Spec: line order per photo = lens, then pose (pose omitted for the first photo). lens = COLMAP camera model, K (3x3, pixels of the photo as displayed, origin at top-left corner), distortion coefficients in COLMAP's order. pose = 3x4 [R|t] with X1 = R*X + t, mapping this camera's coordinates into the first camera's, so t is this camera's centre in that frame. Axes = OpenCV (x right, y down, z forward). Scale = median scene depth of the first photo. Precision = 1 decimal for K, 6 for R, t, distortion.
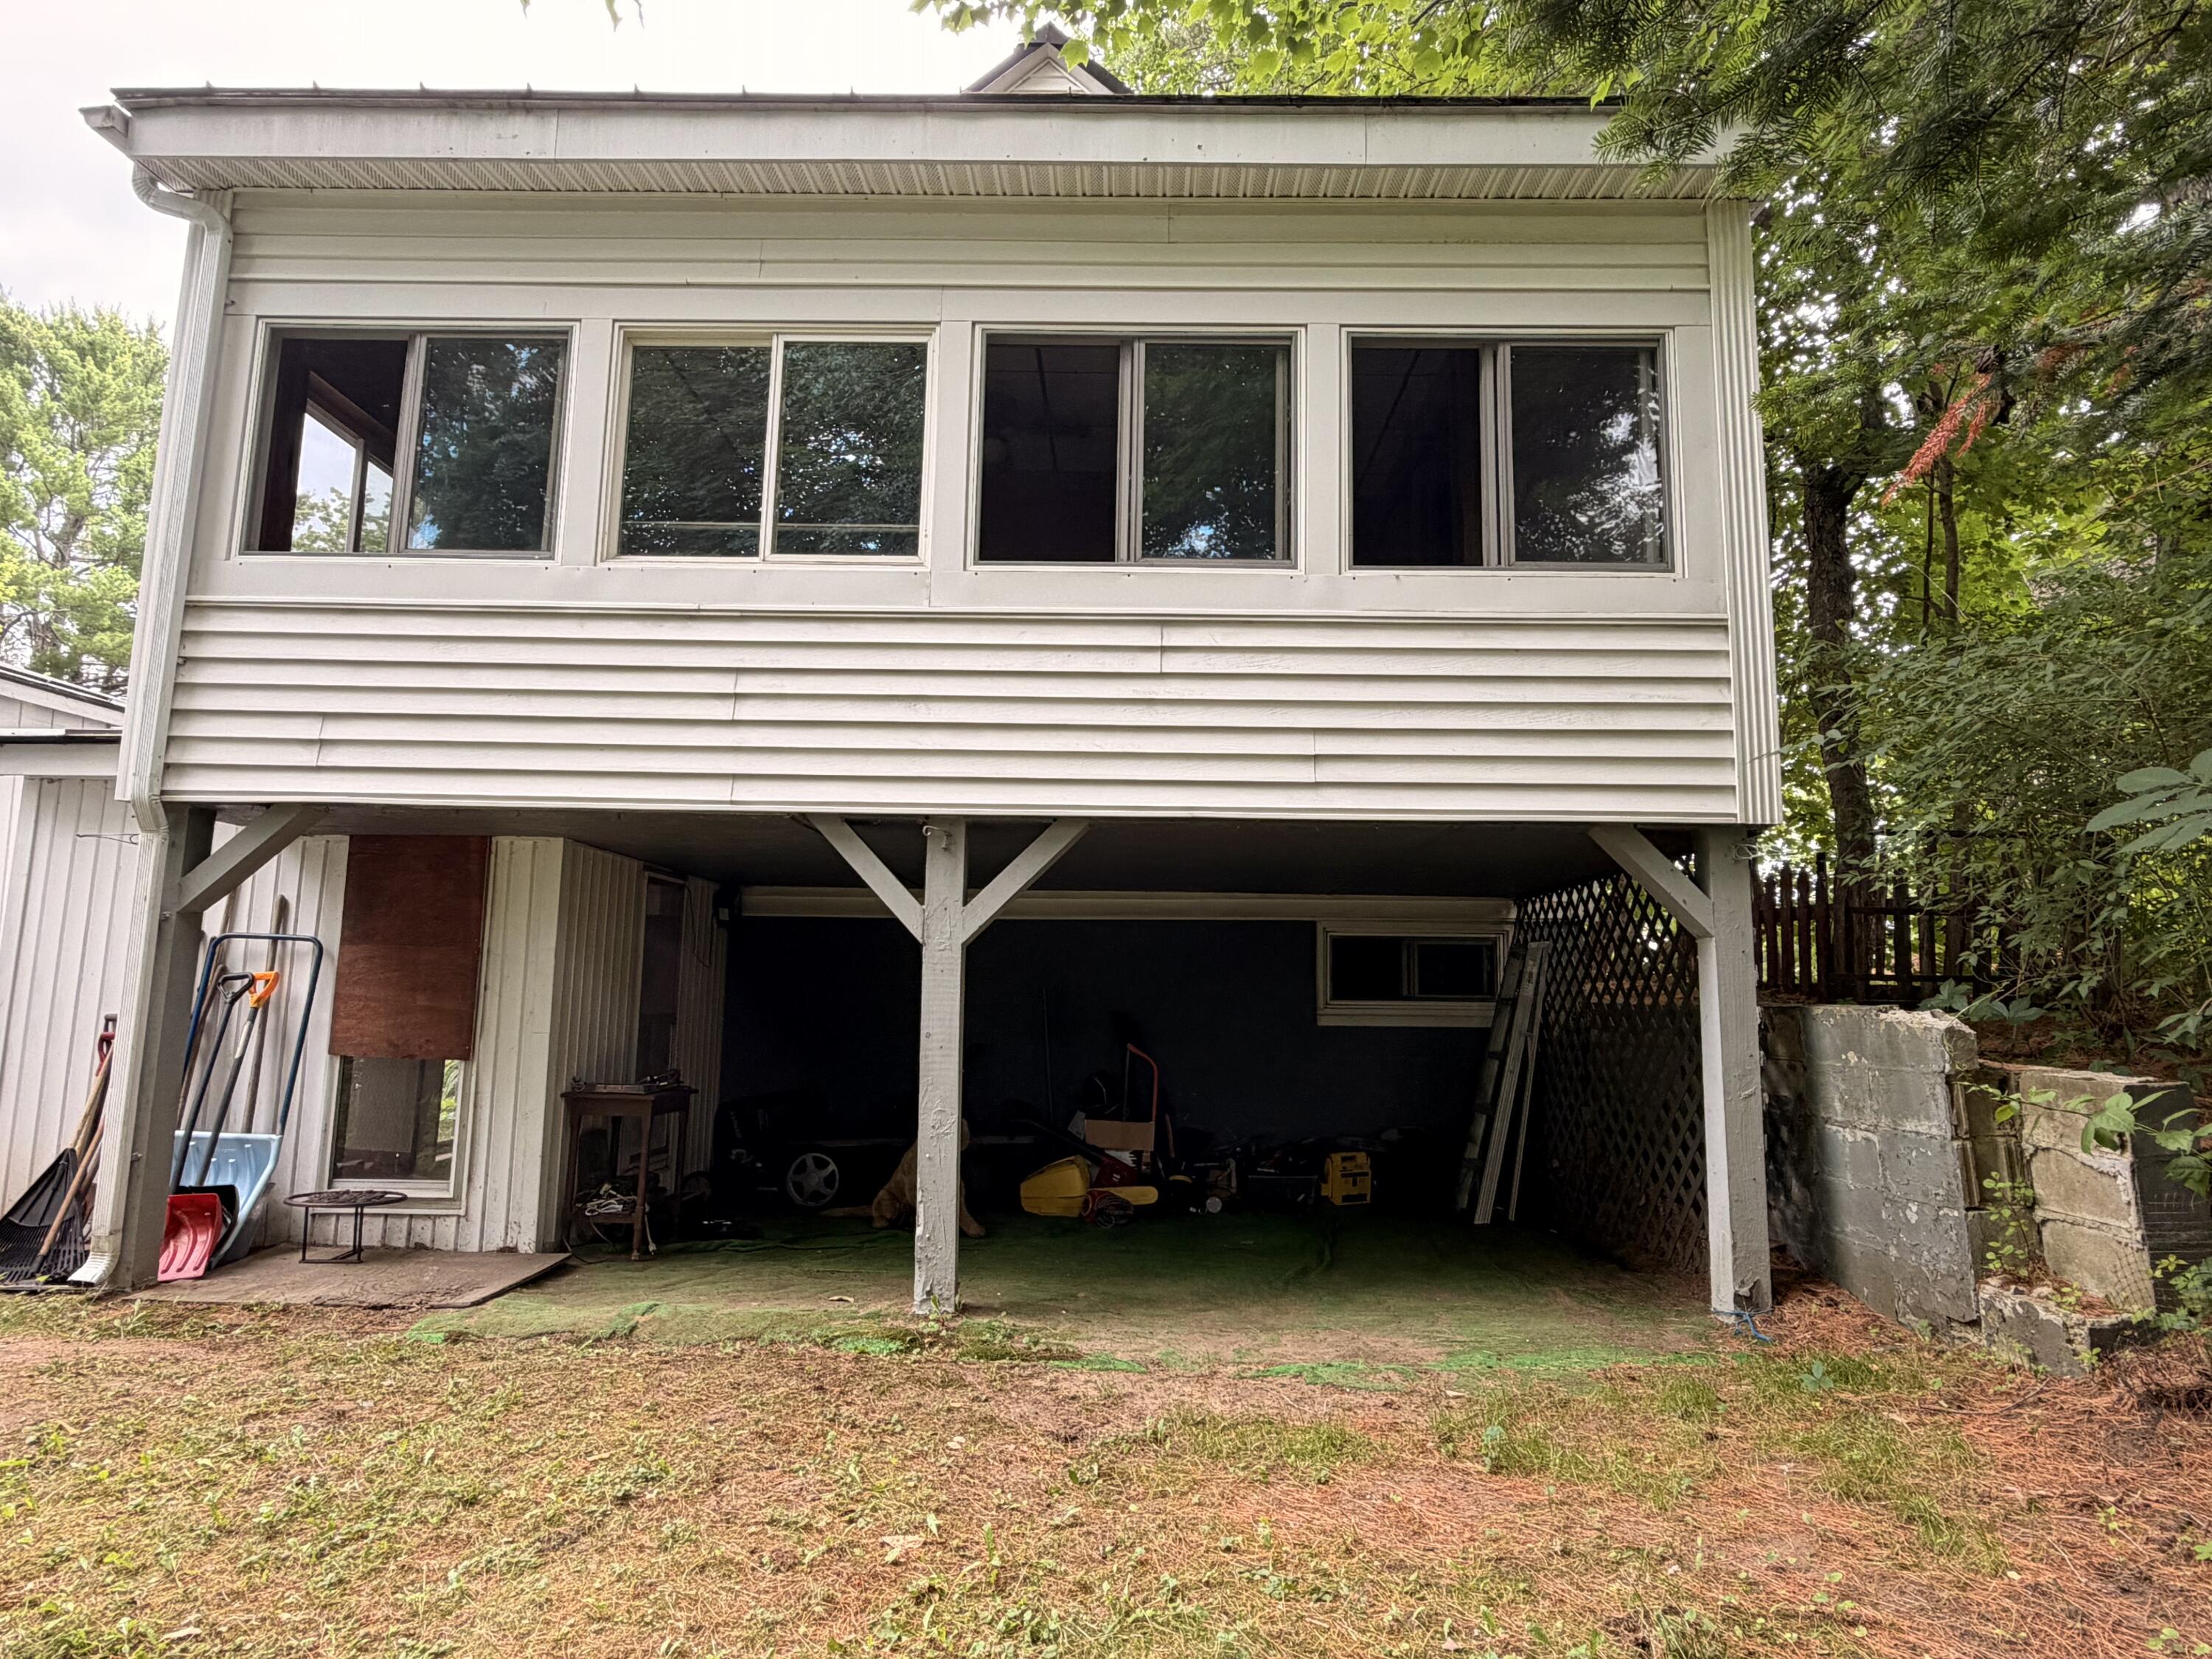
lens RADIAL K [[1274.8, 0, 1106.0], [0, 1274.8, 829.5], [0, 0, 1]] dist [0.003166, -0.001569]
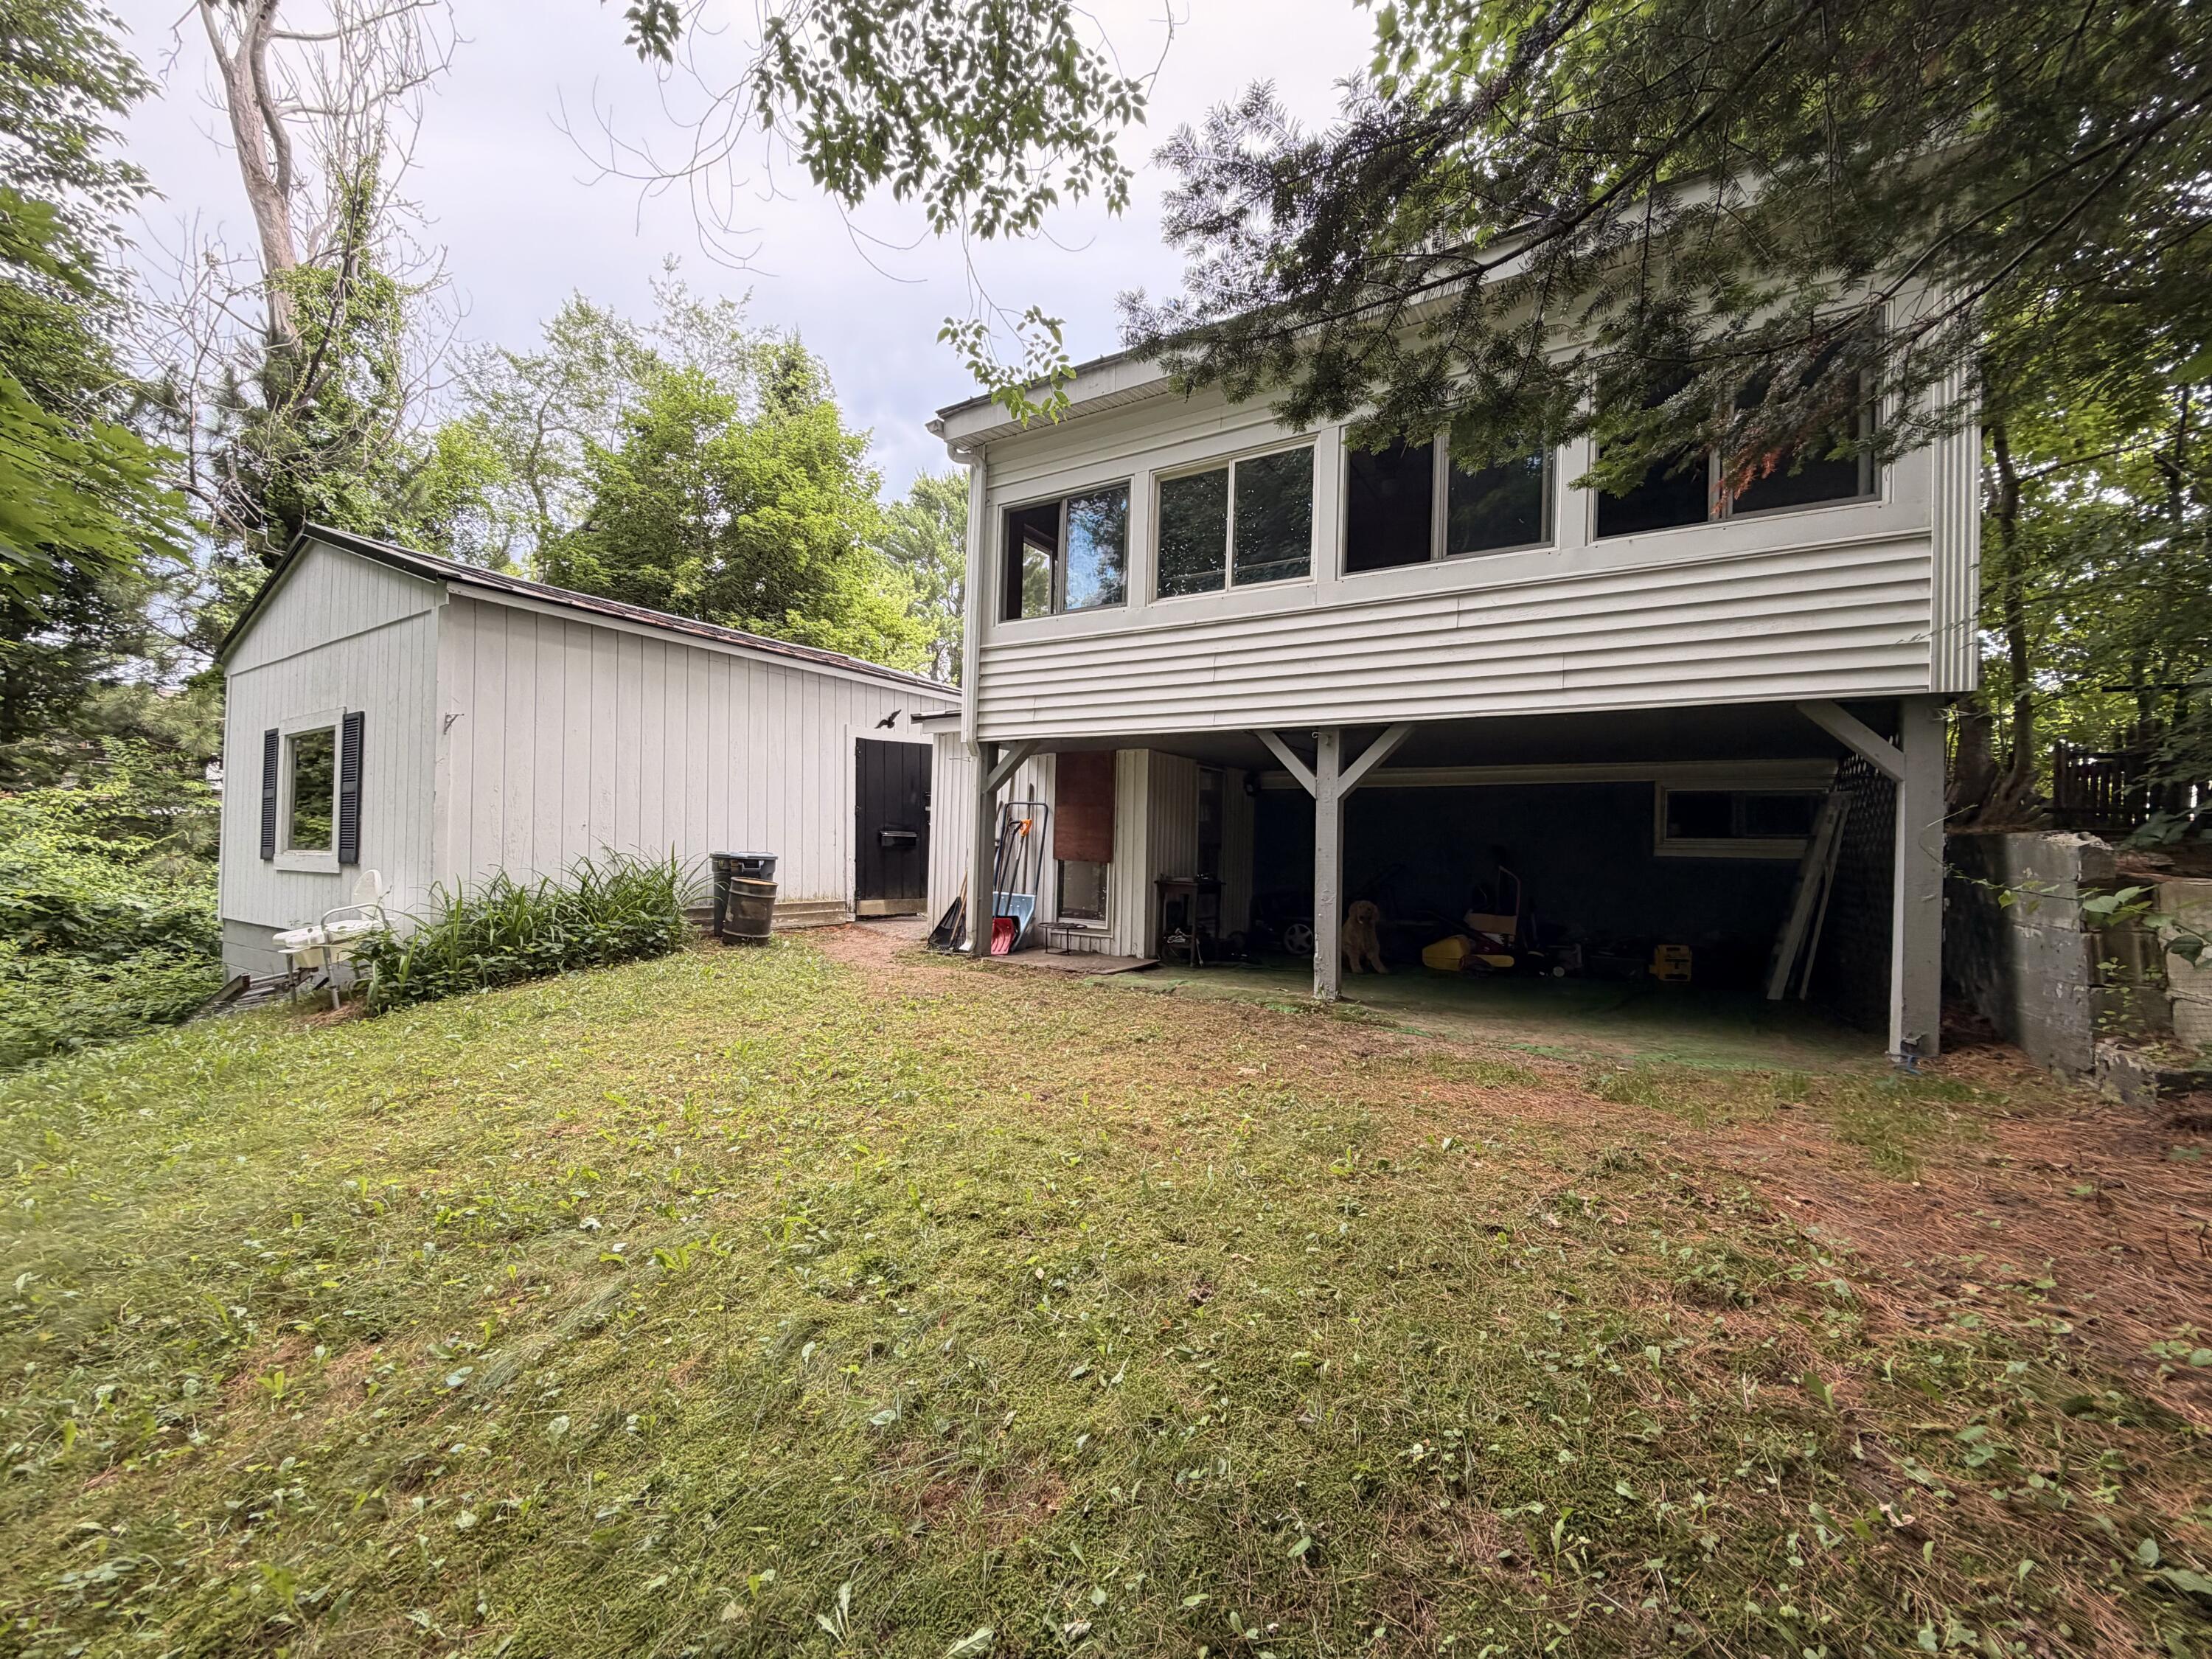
lens RADIAL K [[873.7, 0, 1106.0], [0, 873.7, 829.5], [0, 0, 1]] dist [0.002797, 0.000153]
pose [[0.858652, -0.002491, -0.512552, 0.218804], [0.057936, 0.994051, 0.092226, 0.002357], [0.509274, -0.108885, 0.853689, -0.187866]]
